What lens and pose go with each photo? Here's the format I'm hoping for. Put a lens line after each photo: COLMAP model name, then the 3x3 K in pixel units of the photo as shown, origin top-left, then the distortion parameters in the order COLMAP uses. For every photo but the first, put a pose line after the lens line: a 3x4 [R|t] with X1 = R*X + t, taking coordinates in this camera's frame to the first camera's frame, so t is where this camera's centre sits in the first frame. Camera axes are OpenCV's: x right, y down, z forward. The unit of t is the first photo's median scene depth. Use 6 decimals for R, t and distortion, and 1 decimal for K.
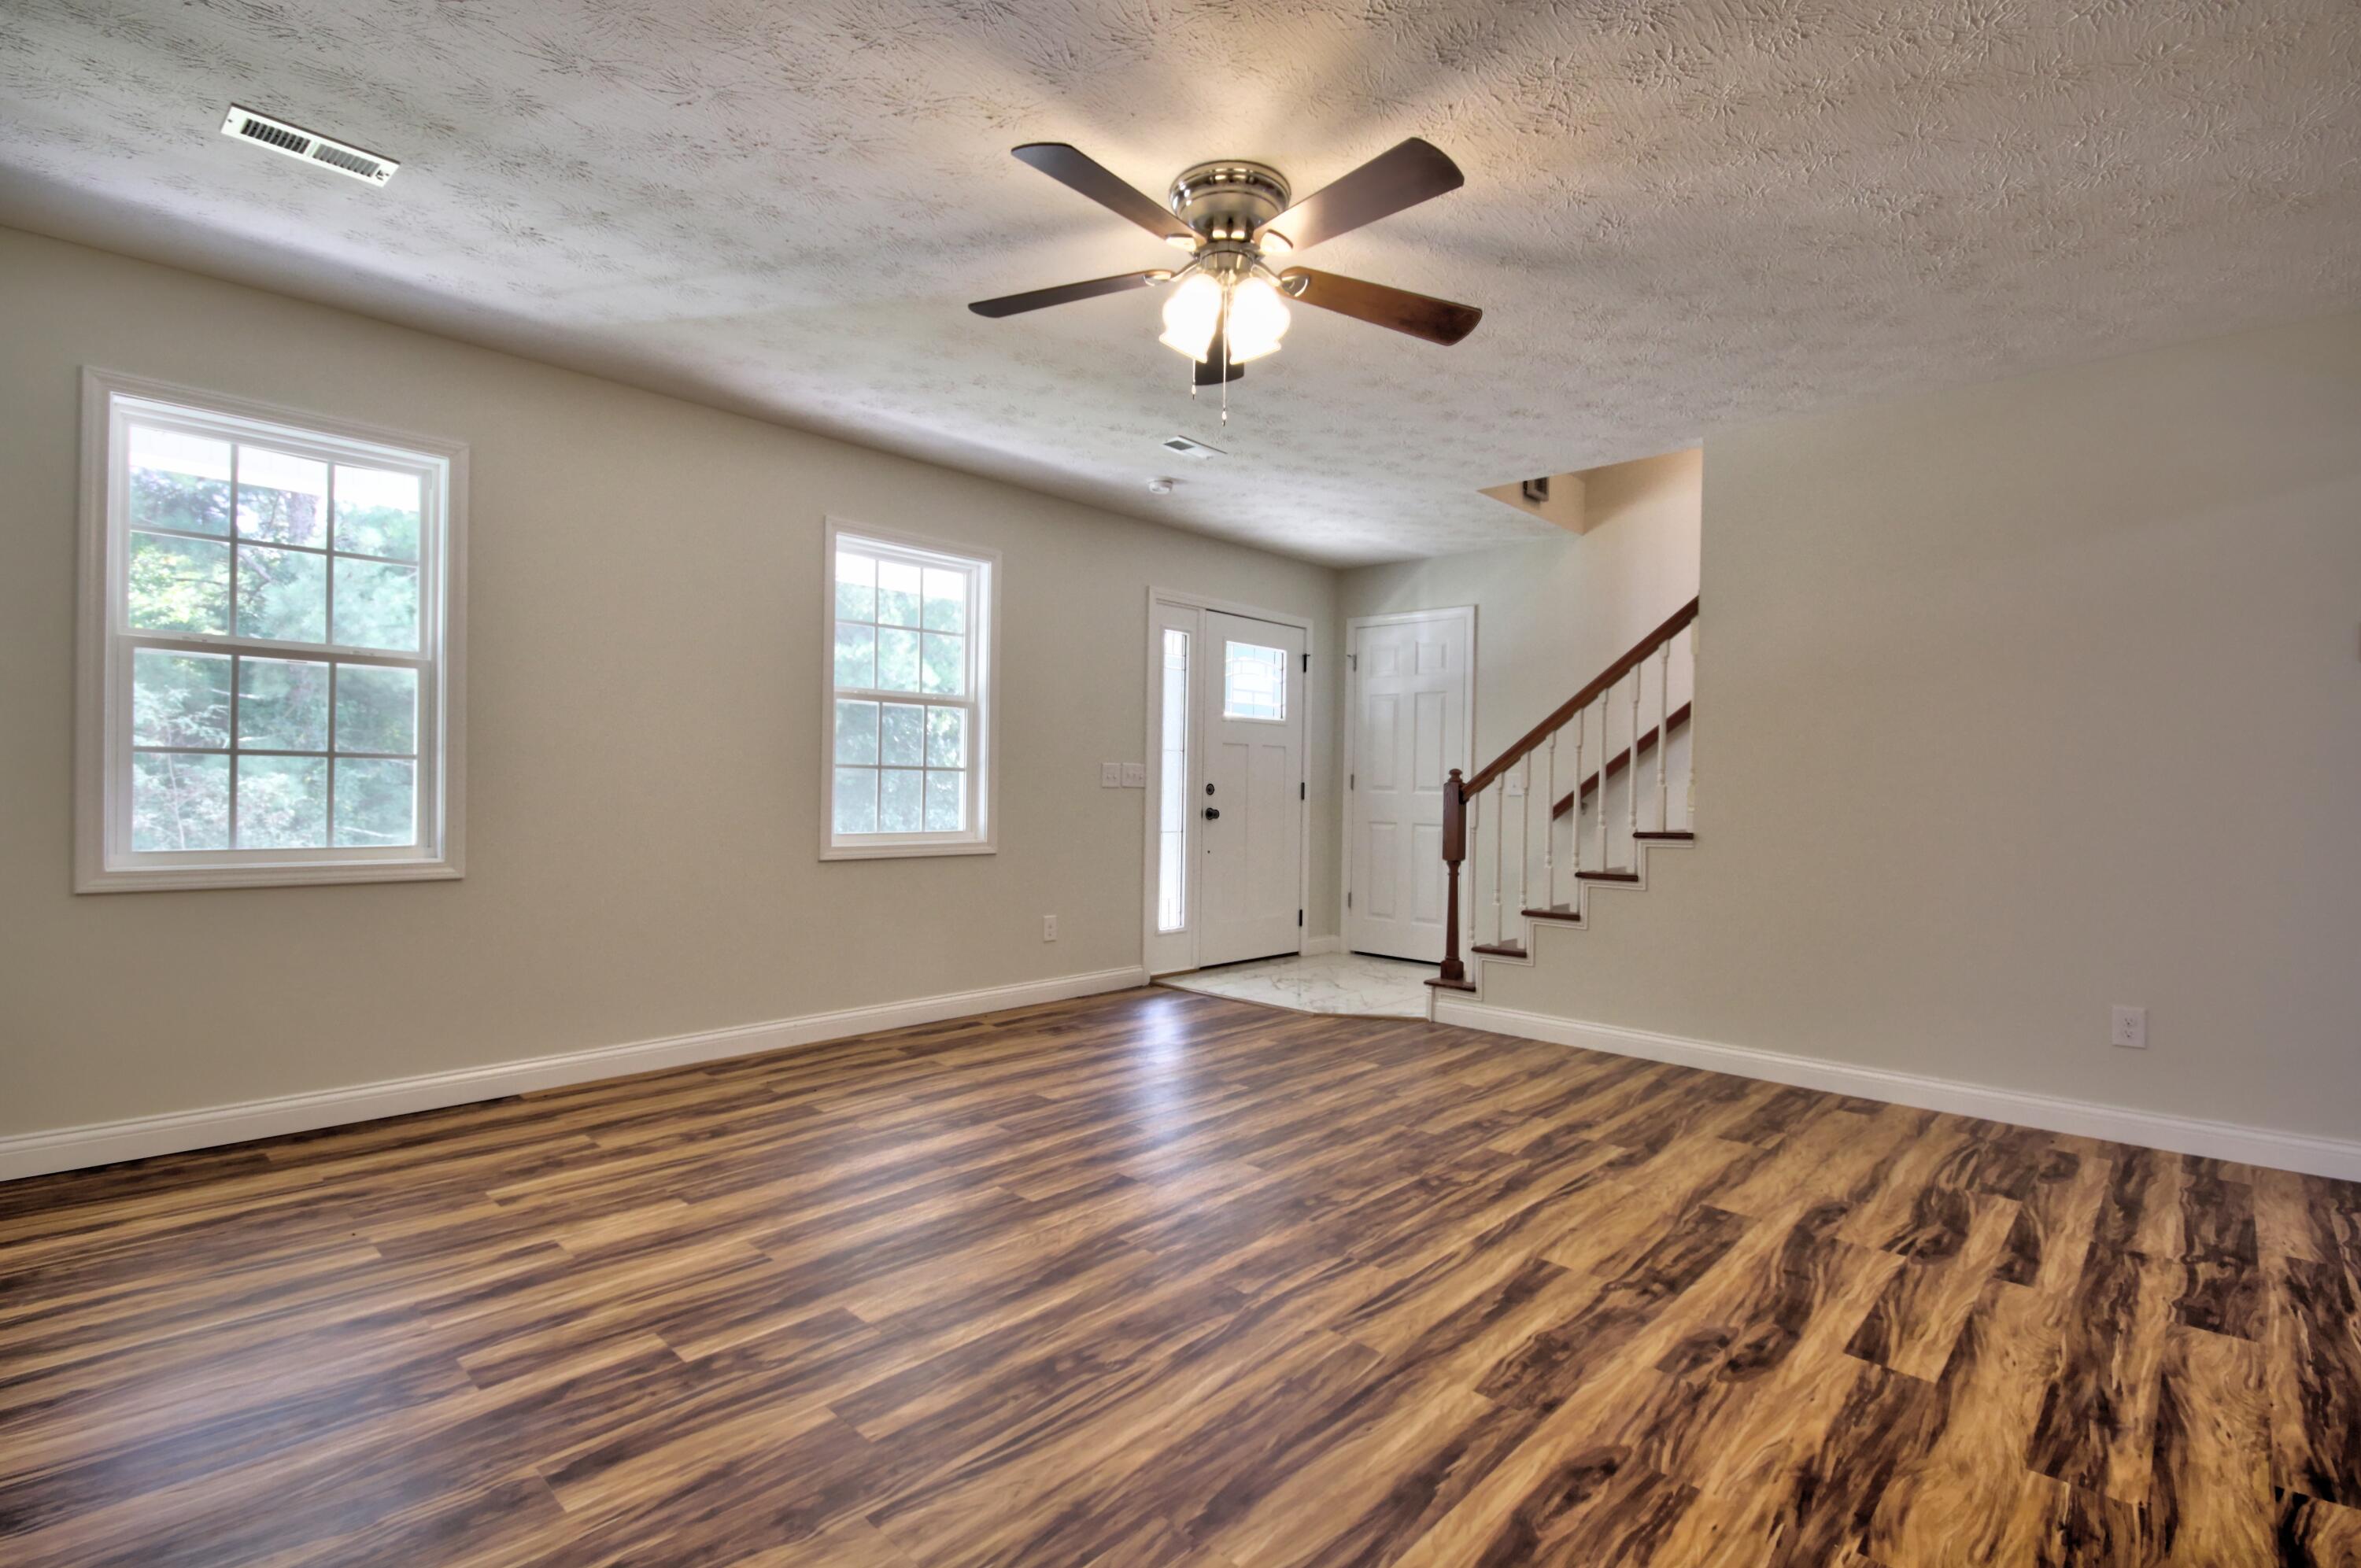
lens RADIAL K [[1080.0, 0, 1173.2], [0, 1080.0, 786.9], [0, 0, 1]] dist [-0.002801, -0.000068]
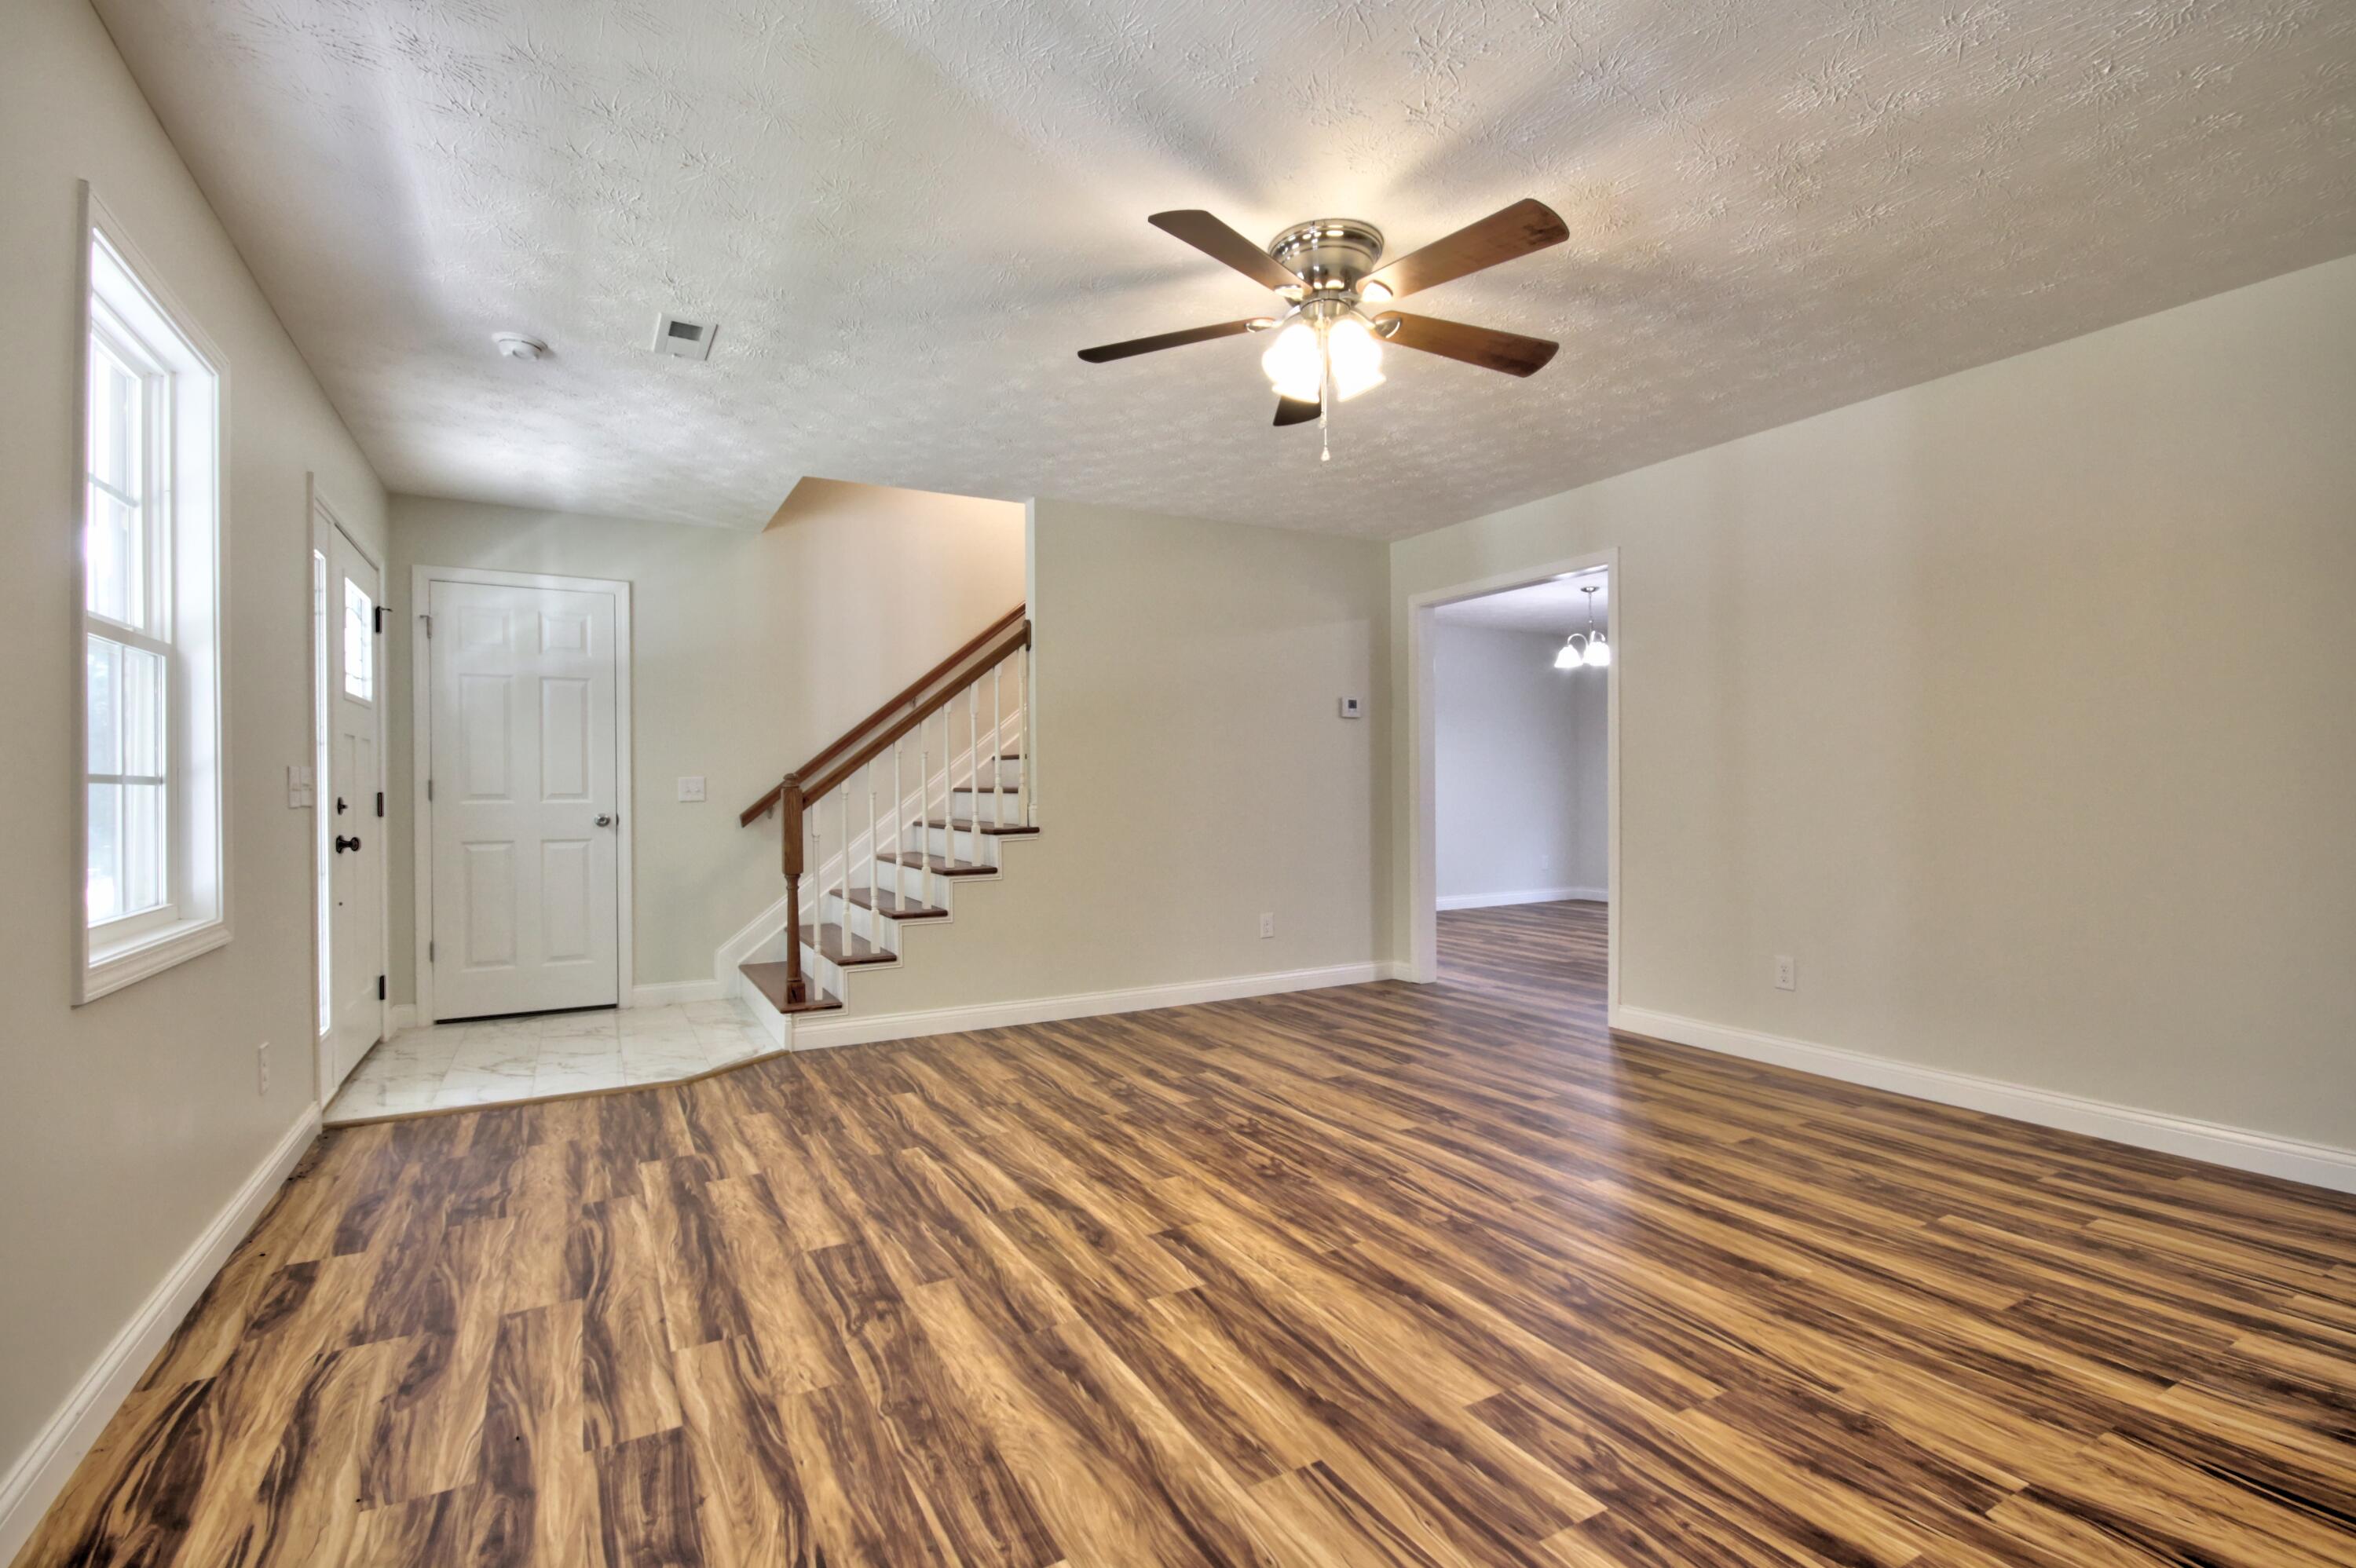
lens RADIAL K [[1077.7, 0, 1170.7], [0, 1077.7, 786.9], [0, 0, 1]] dist [-0.002801, -0.000068]
pose [[0.301799, -0.013938, 0.953270, -0.881084], [0.010676, 0.999880, 0.011239, -0.021790], [-0.953312, 0.006785, 0.301911, 0.705365]]
